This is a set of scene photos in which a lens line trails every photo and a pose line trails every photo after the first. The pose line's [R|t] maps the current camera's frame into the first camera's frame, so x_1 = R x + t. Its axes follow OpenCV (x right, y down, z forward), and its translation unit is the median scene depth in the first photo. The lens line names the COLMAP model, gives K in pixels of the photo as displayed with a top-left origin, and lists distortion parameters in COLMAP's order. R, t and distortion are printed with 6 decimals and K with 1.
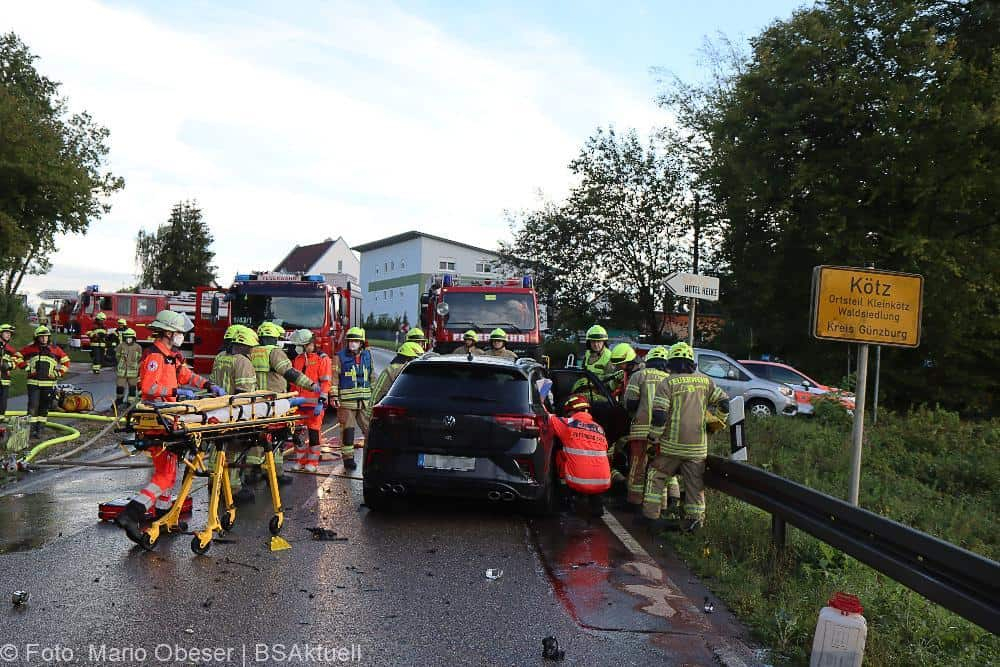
lens RADIAL K [[1076.4, 0, 500.0], [0, 1076.4, 333.5], [0, 0, 1]] dist [0.009953, 0.027418]
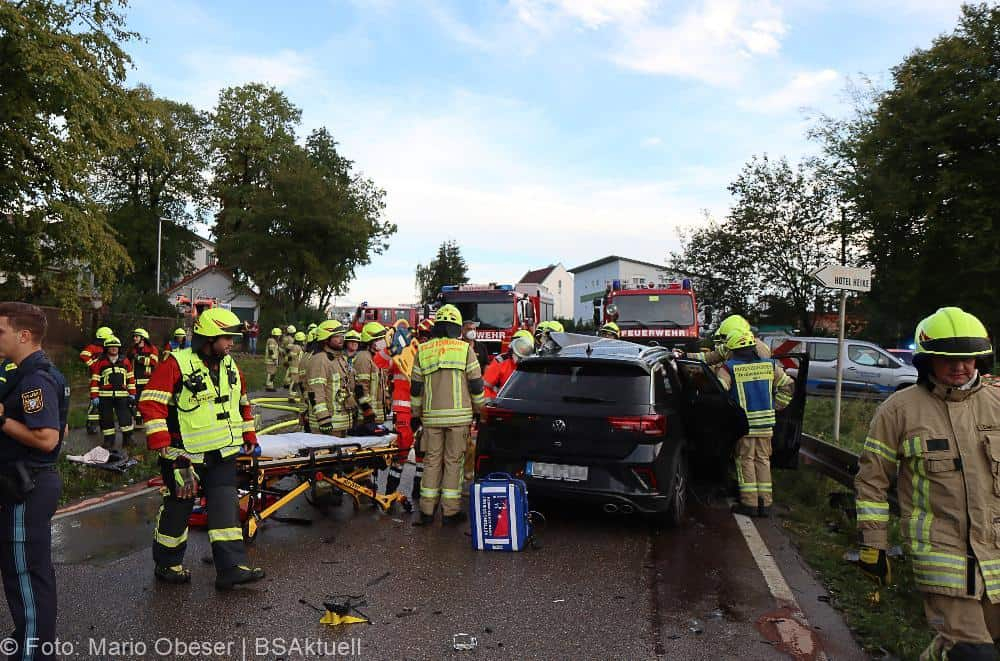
lens RADIAL K [[787.9, 0, 500.0], [0, 787.9, 330.5], [0, 0, 1]] dist [-0.008817, 0.068707]
pose [[0.973330, -0.021955, -0.228355, 0.013641], [0.020906, 0.999757, -0.007014, 0.001950], [0.228453, 0.002053, 0.973553, 0.085746]]
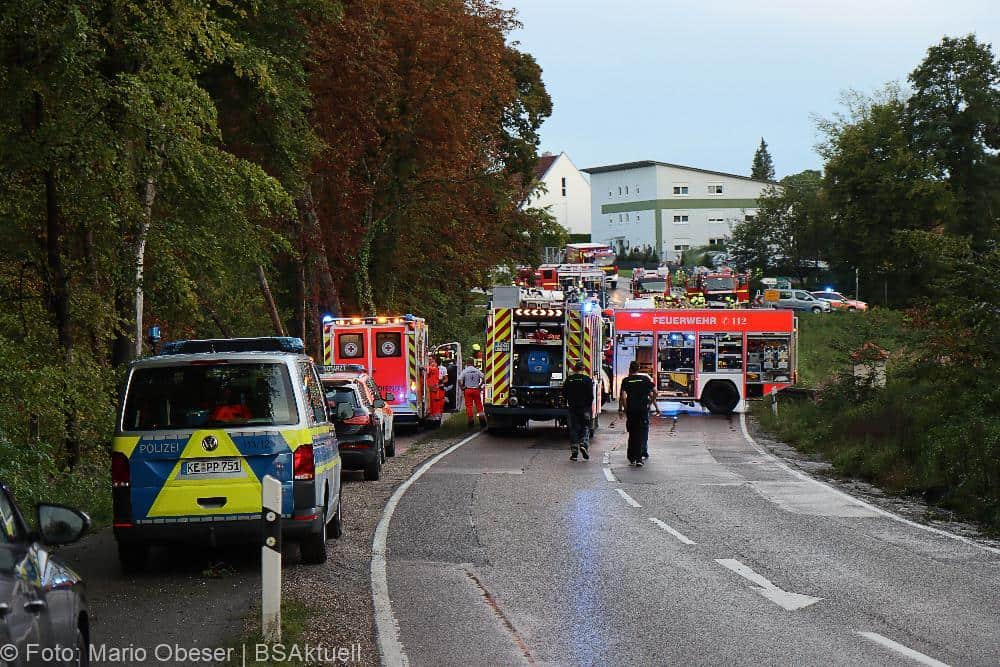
lens RADIAL K [[1784.7, 0, 500.0], [0, 1784.7, 333.5], [0, 0, 1]] dist [-0.043761, 0.054082]
pose [[0.988957, -0.047958, -0.140227, 0.045775], [0.057244, 0.996373, 0.062957, -0.140359], [0.136700, -0.070289, 0.988116, -2.482043]]
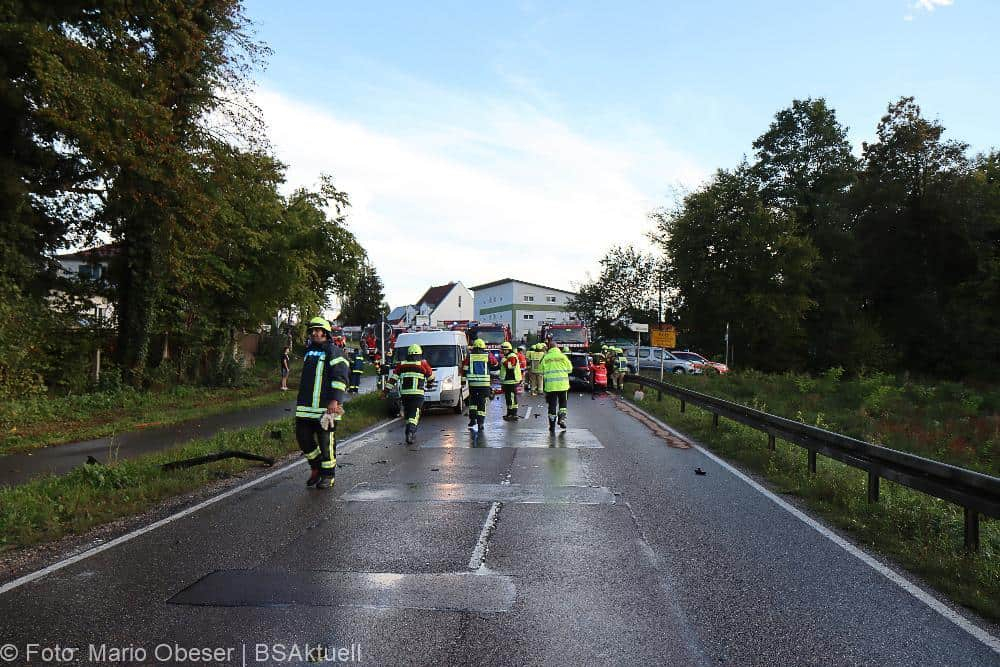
lens RADIAL K [[758.3, 0, 500.0], [0, 758.3, 333.5], [0, 0, 1]] dist [-0.001816, 0.005050]
pose [[0.996685, -0.028495, -0.076203, -0.020433], [0.028049, 0.999583, -0.006910, -0.010229], [0.076368, 0.004749, 0.997068, -0.492487]]
